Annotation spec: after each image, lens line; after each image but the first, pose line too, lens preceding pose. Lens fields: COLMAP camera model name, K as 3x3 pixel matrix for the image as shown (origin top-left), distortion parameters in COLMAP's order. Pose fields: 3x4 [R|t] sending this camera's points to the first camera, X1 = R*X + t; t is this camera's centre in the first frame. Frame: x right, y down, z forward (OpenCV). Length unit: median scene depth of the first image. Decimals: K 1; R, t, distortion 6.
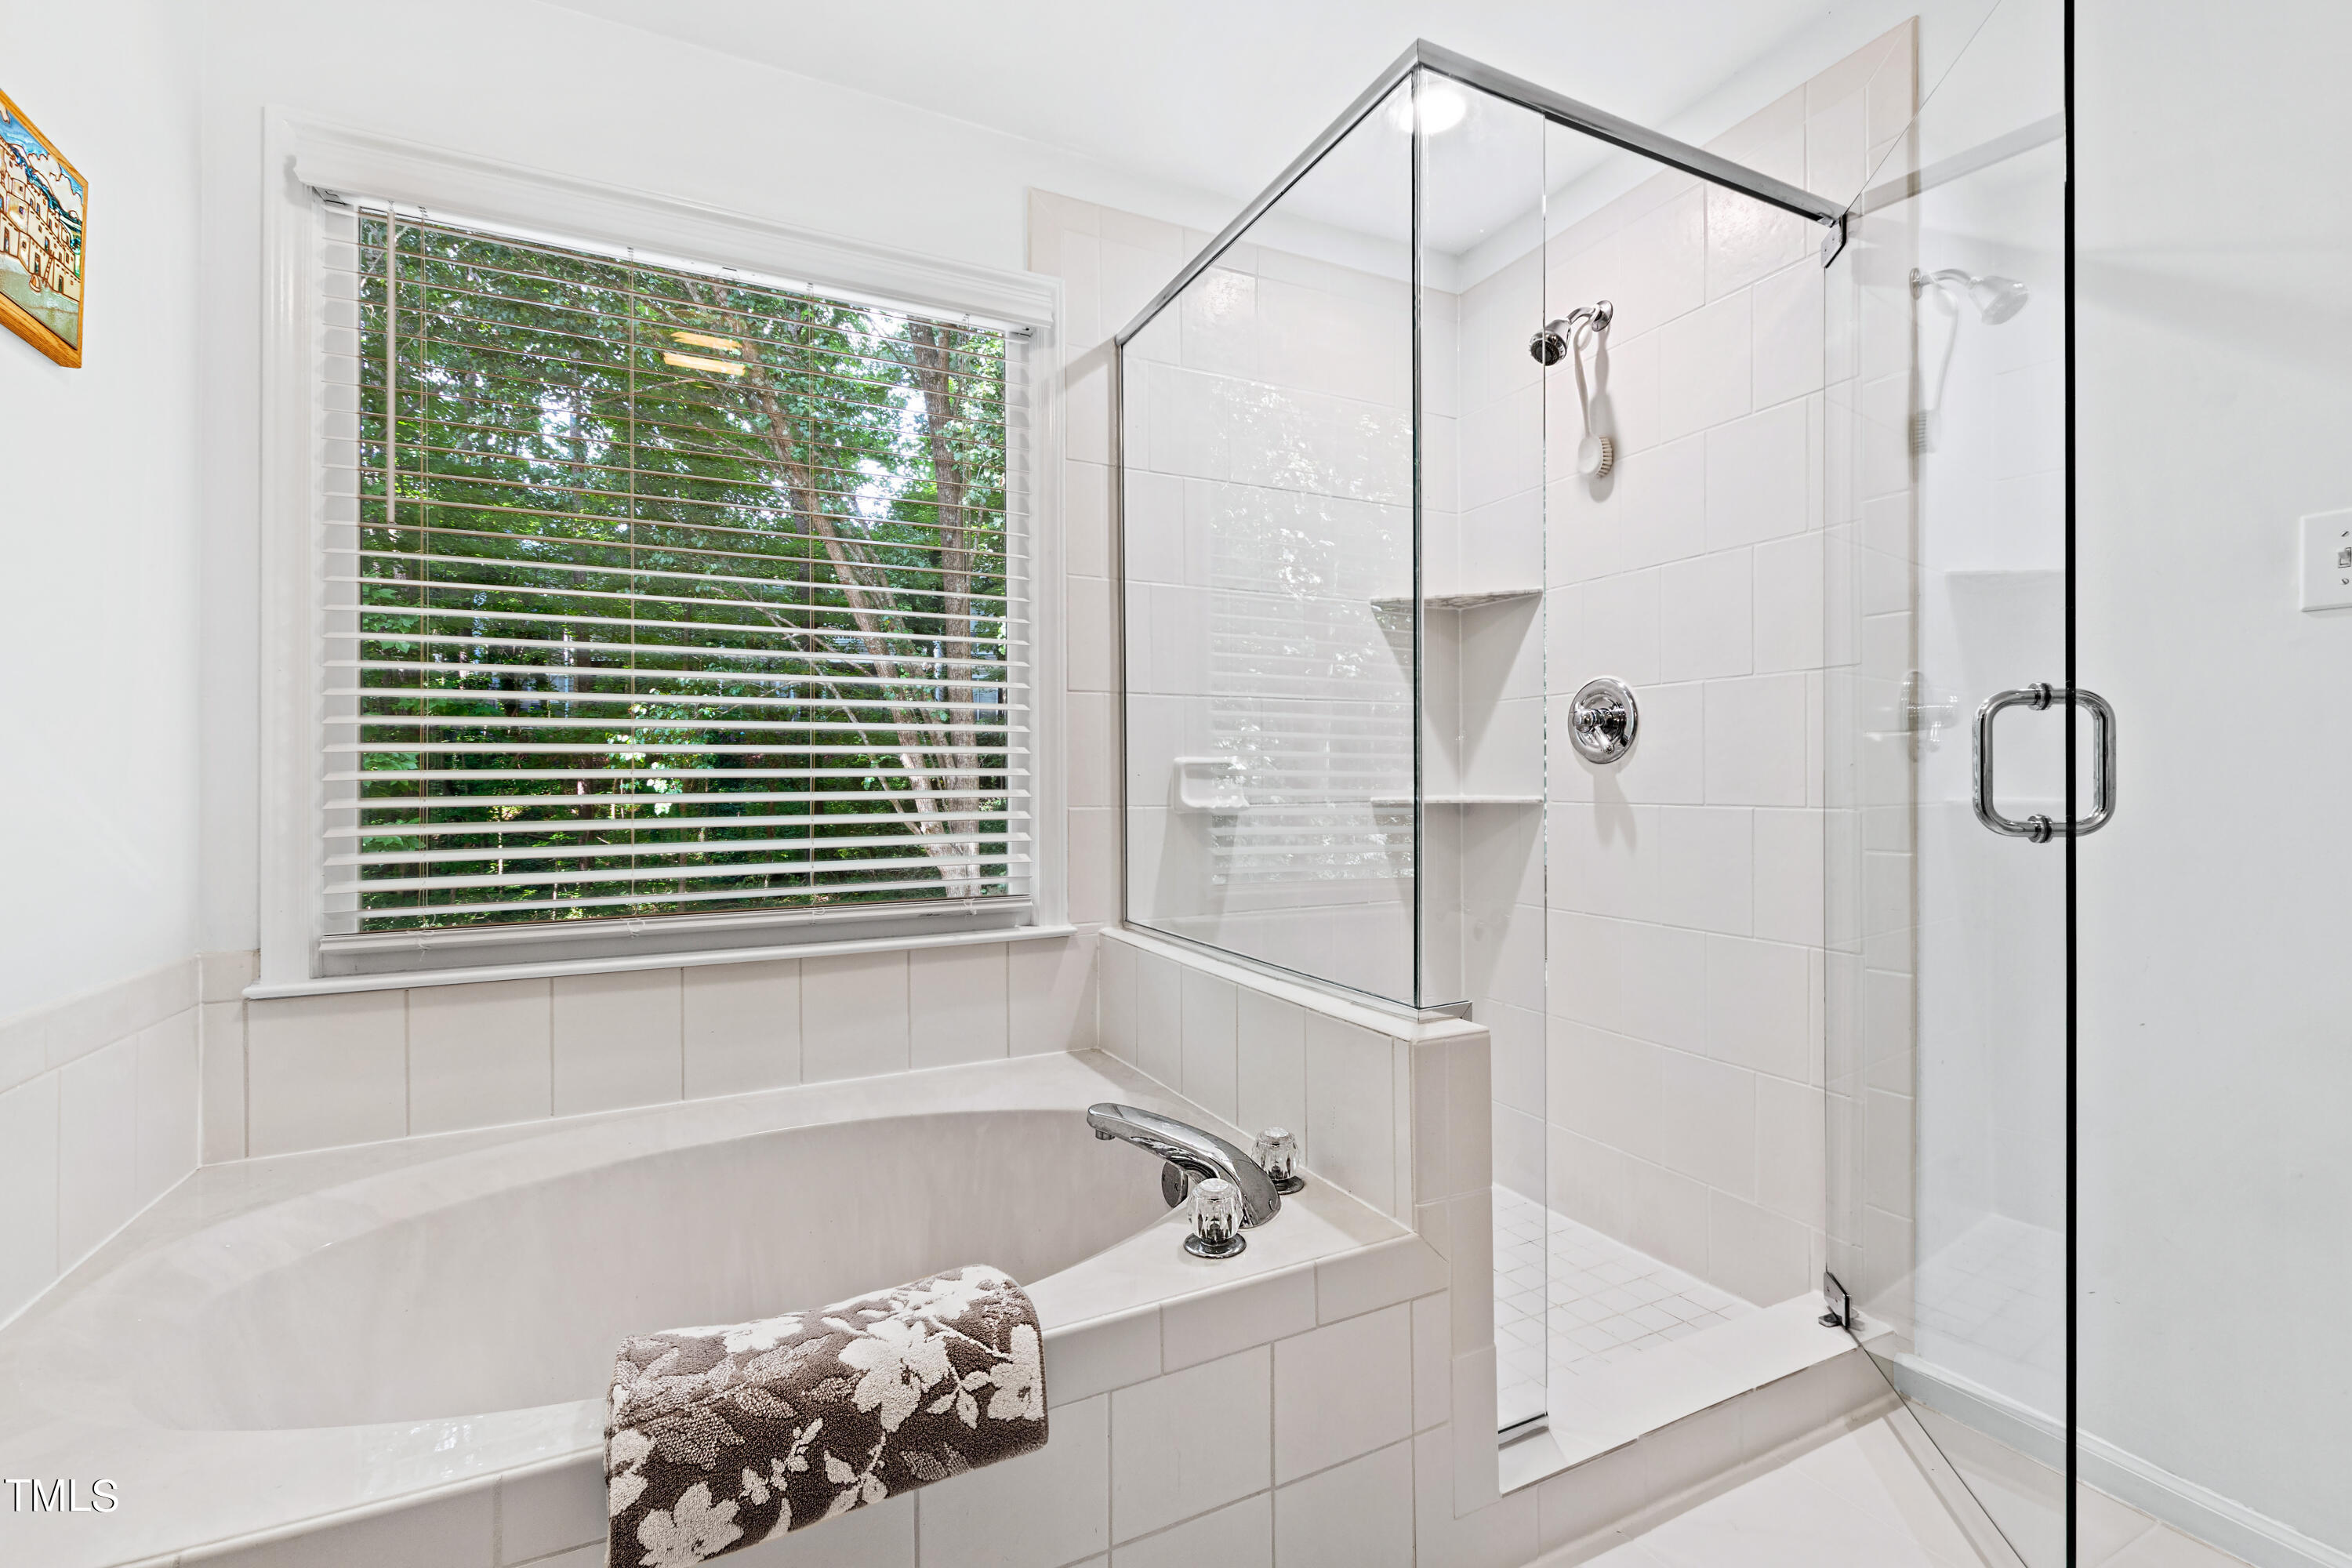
lens RADIAL K [[1014.0, 0, 1171.9], [0, 1014.0, 788.7], [0, 0, 1]] dist [0.001444, -0.000805]
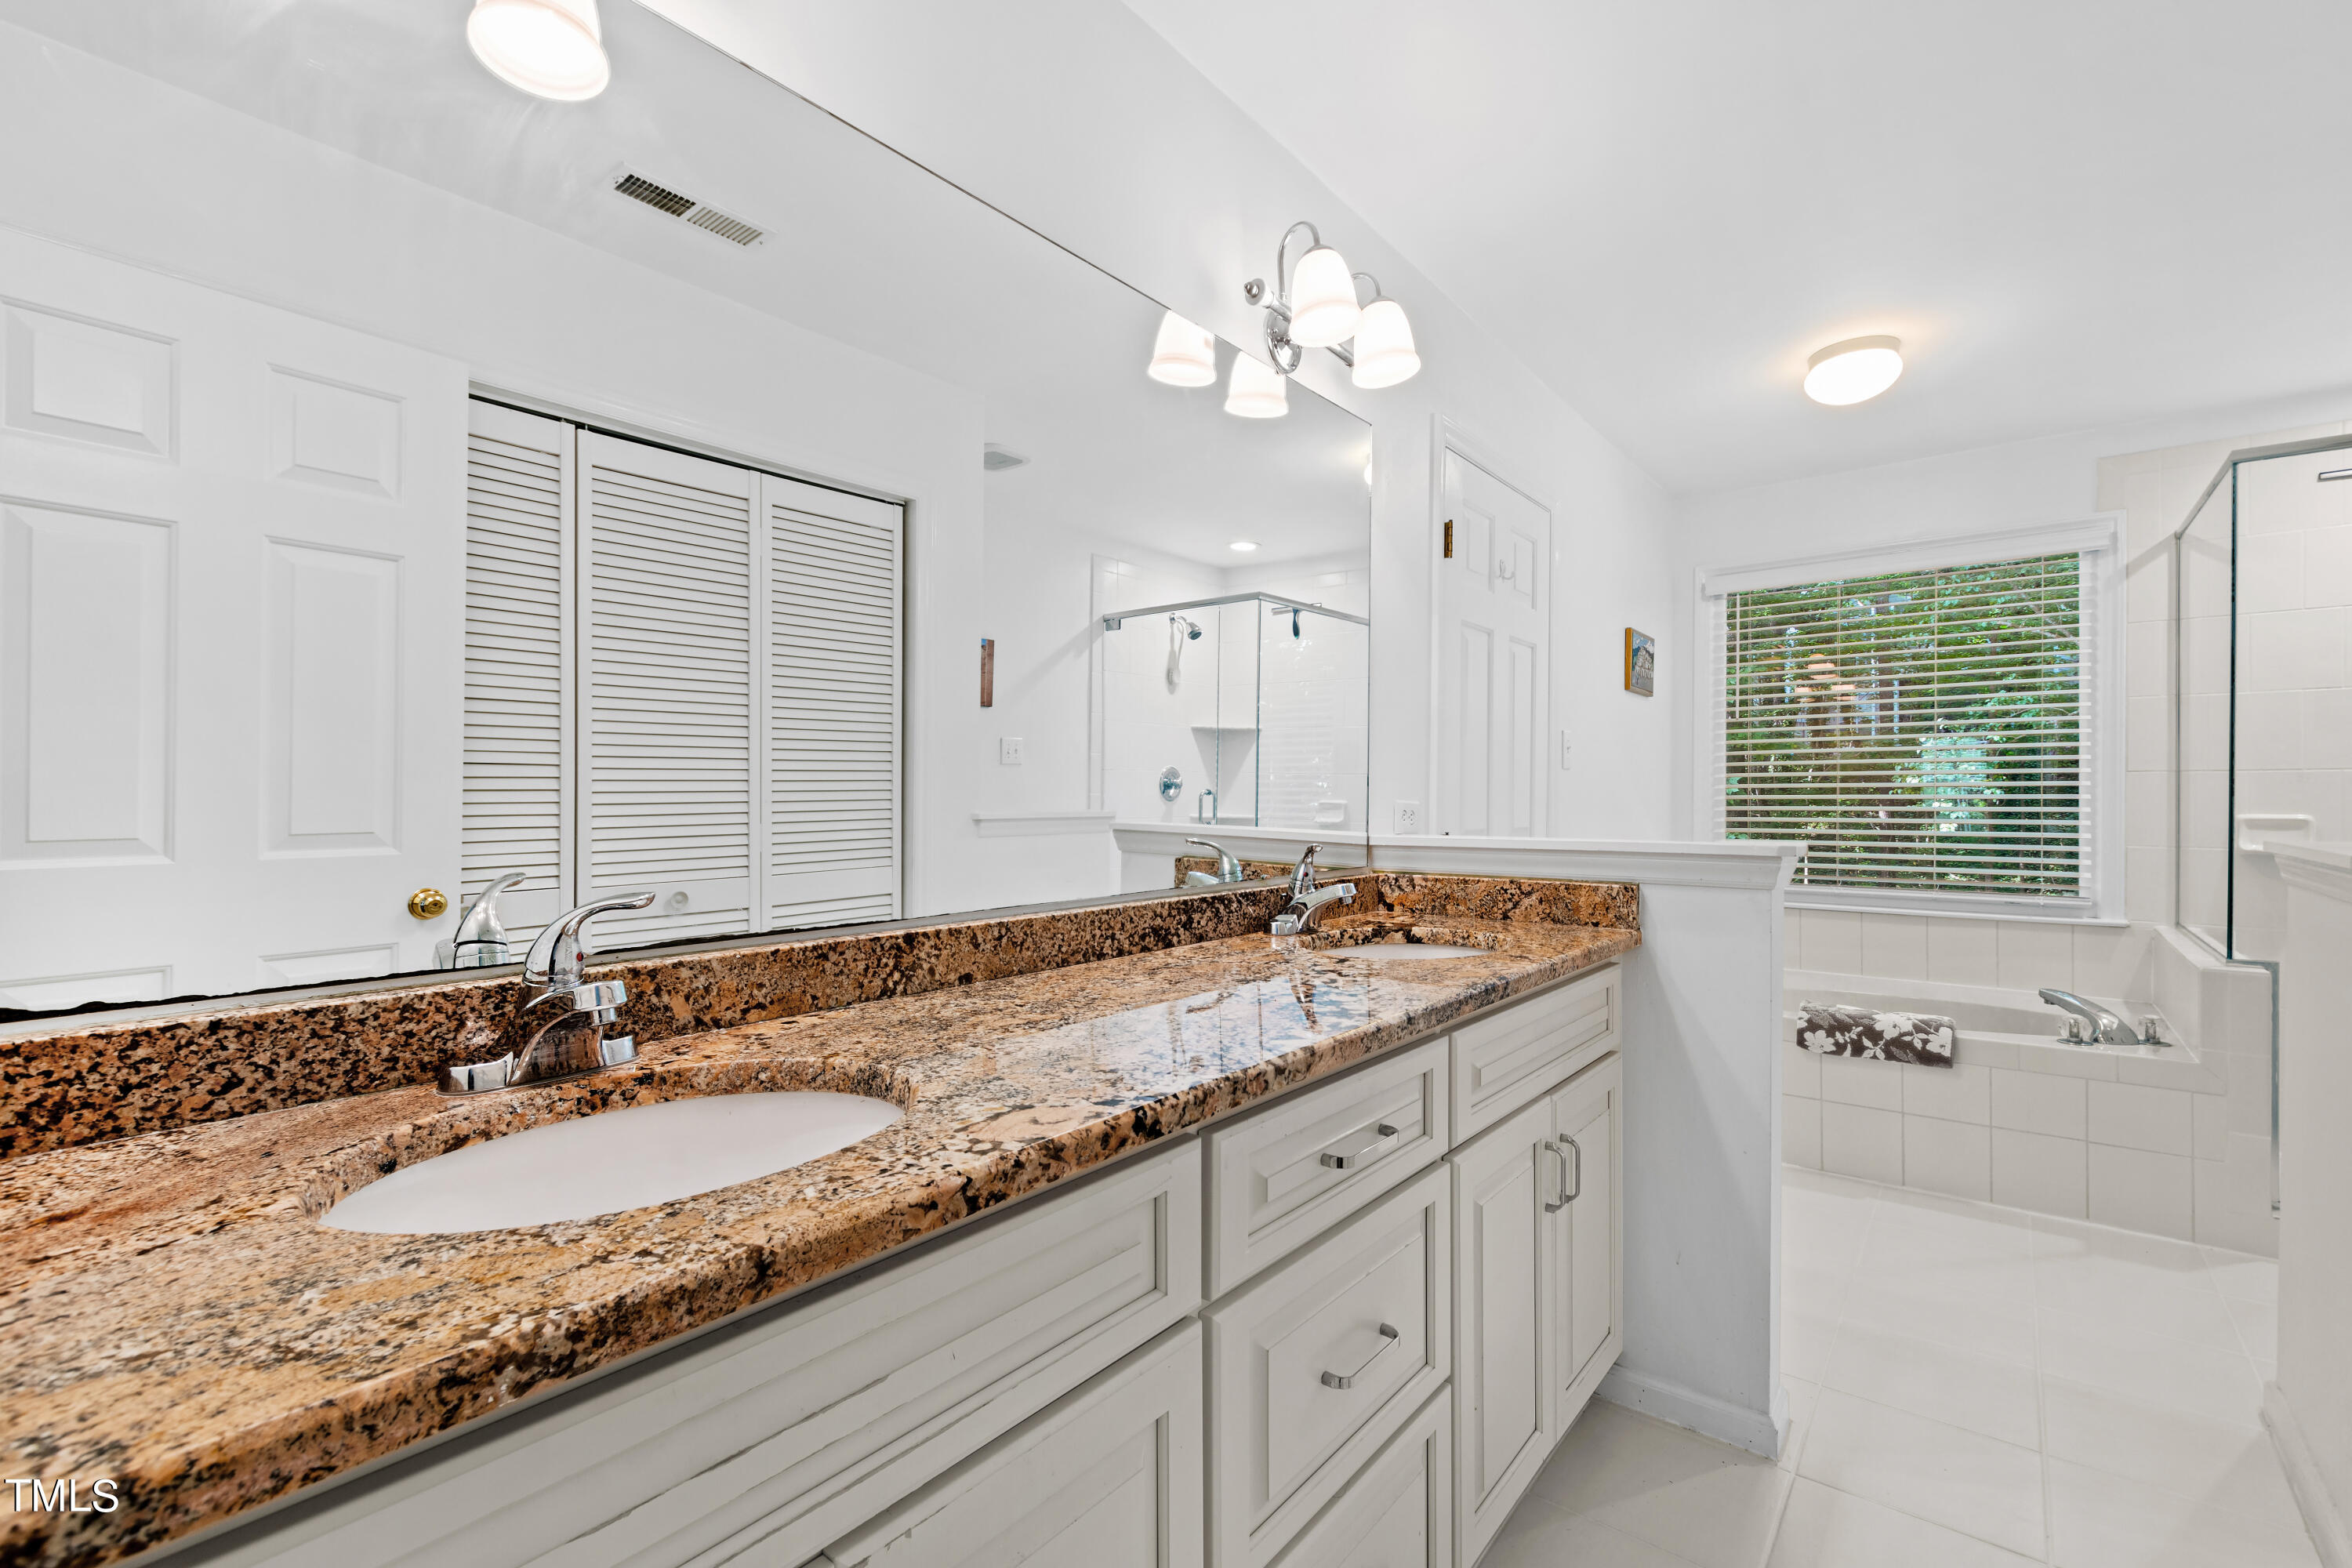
lens RADIAL K [[1011.9, 0, 1180.2], [0, 1011.9, 806.9], [0, 0, 1]] dist [0.010846, -0.008339]
pose [[0.402564, 0.005047, -0.915378, 1.515590], [-0.004985, 0.999982, 0.003321, -0.083187], [0.915378, 0.003226, 0.402582, -2.013899]]
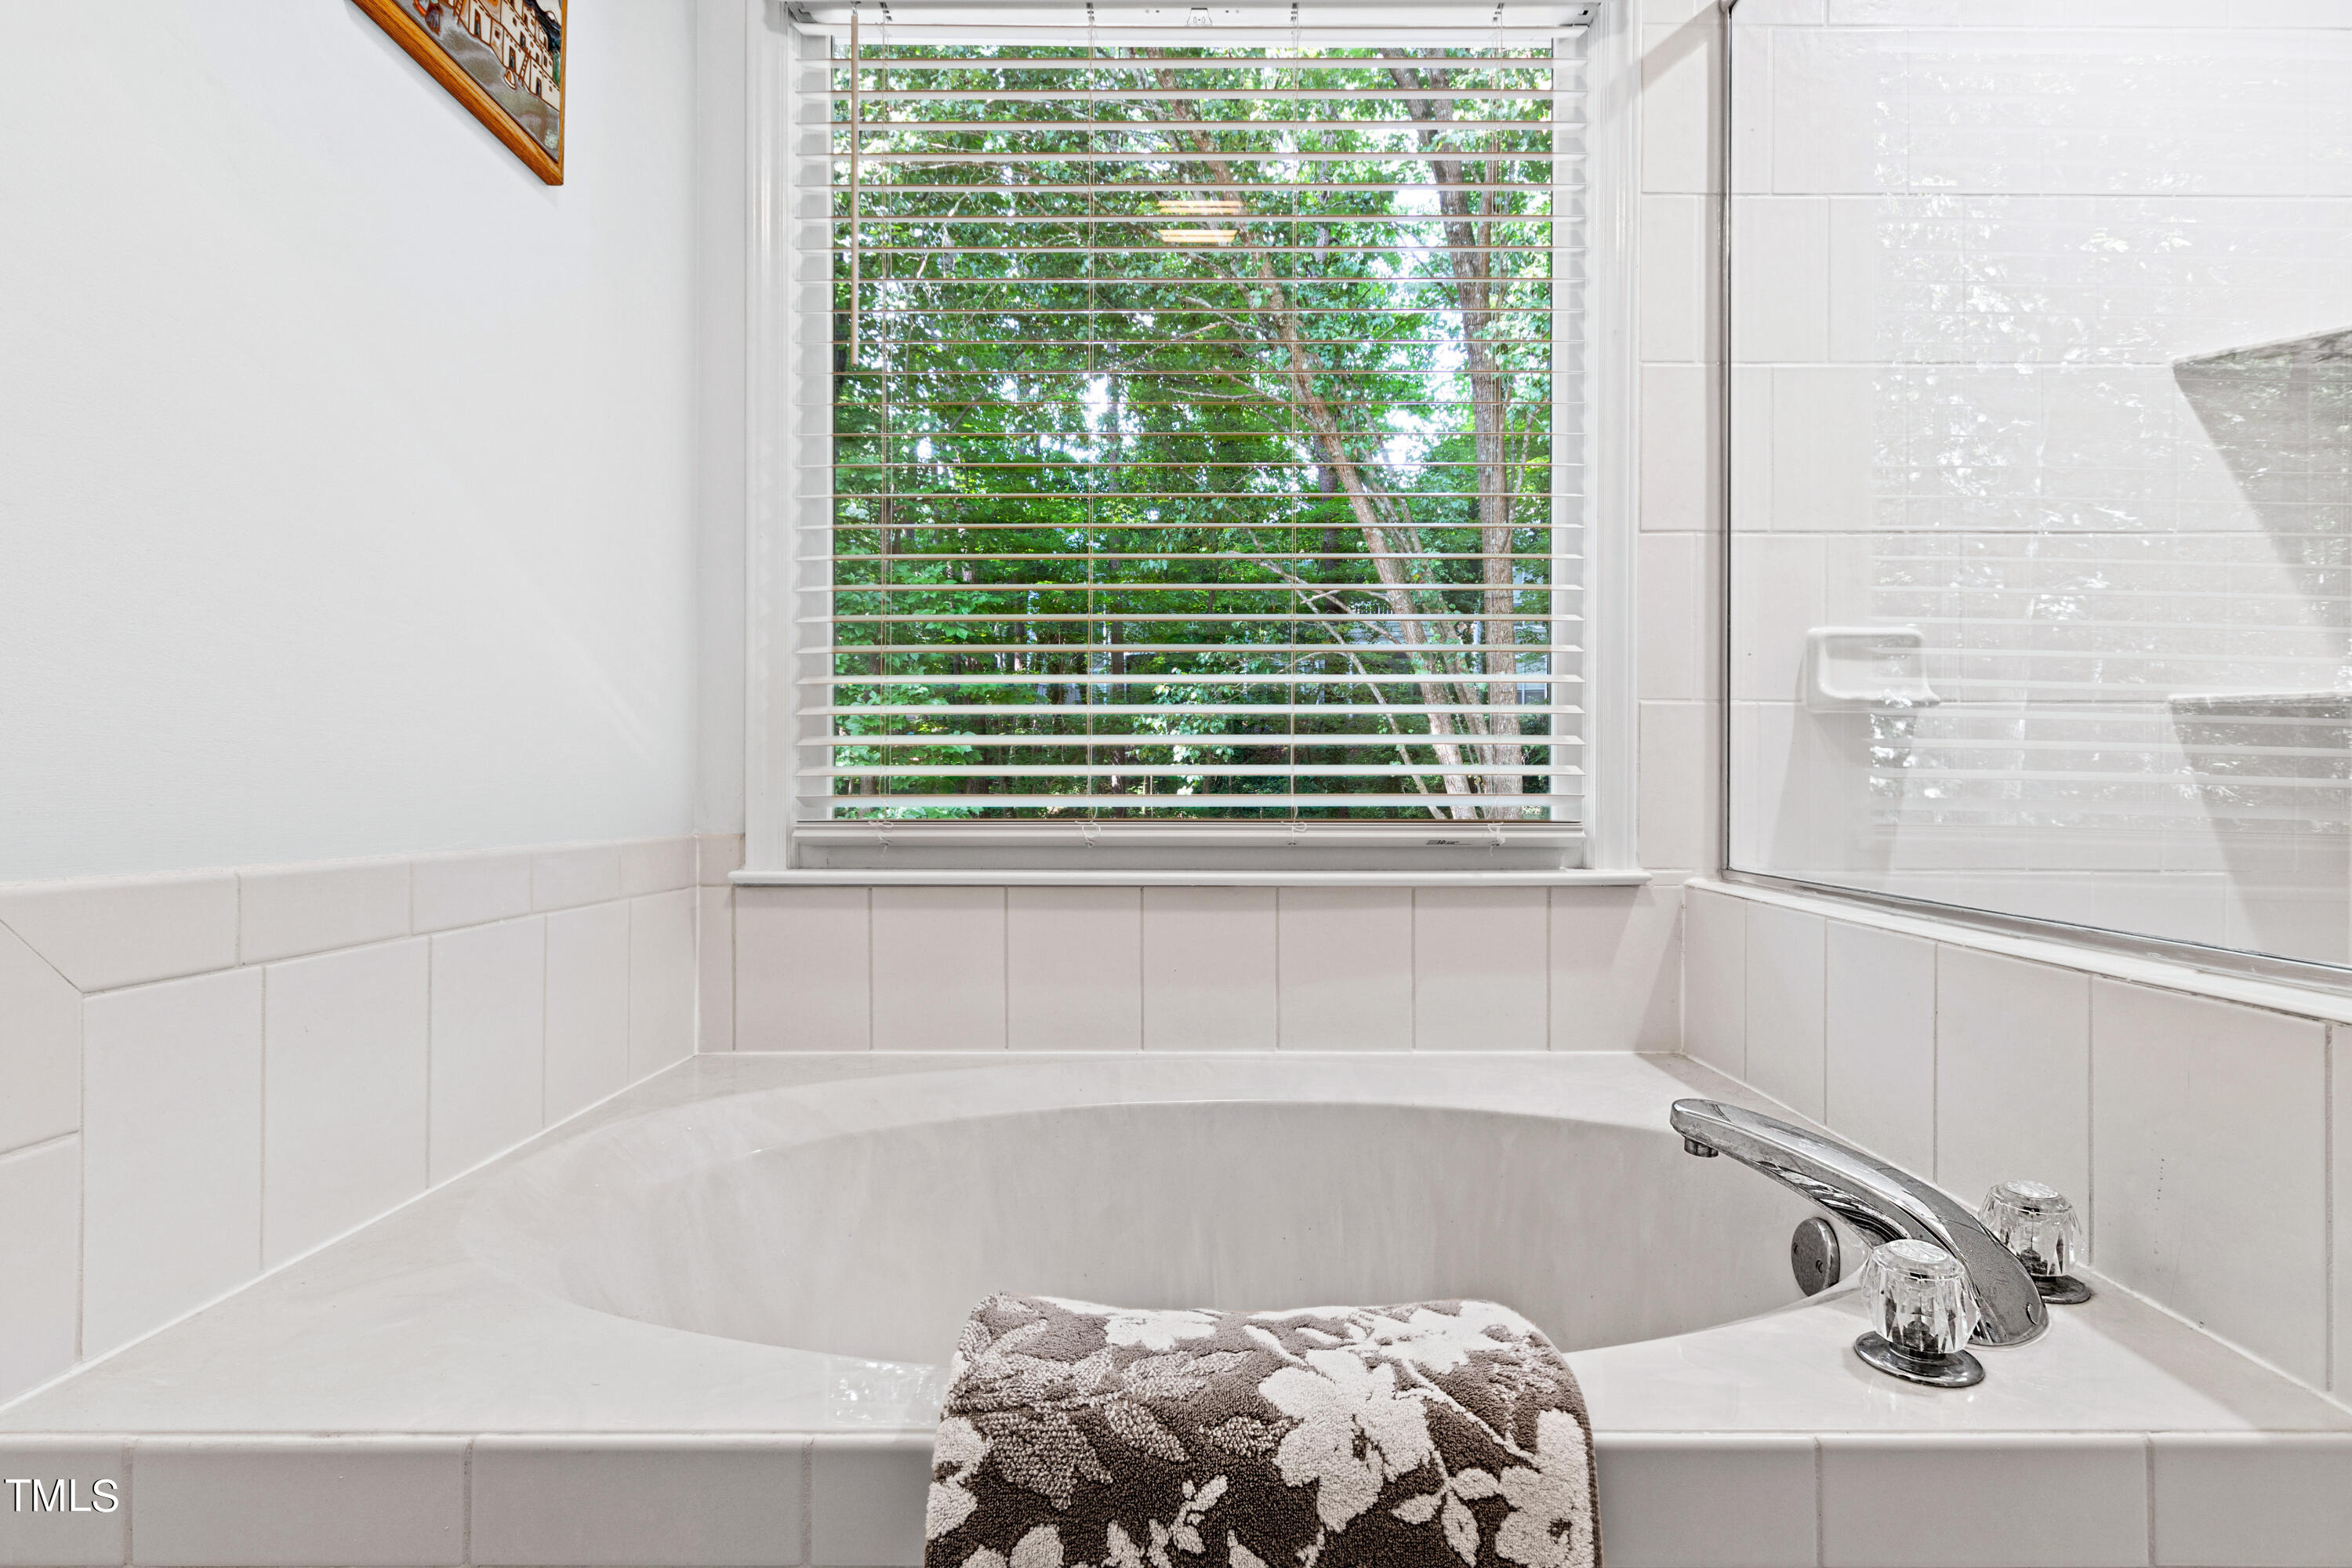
lens RADIAL K [[1170.9, 0, 1205.0], [0, 1170.9, 779.1], [0, 0, 1]] dist [0.012944, -0.001165]
pose [[0.898560, 0.005462, -0.438816, -0.032180], [-0.010084, 0.999916, -0.008203, 0.162412], [0.438734, 0.011795, 0.898539, 0.279734]]
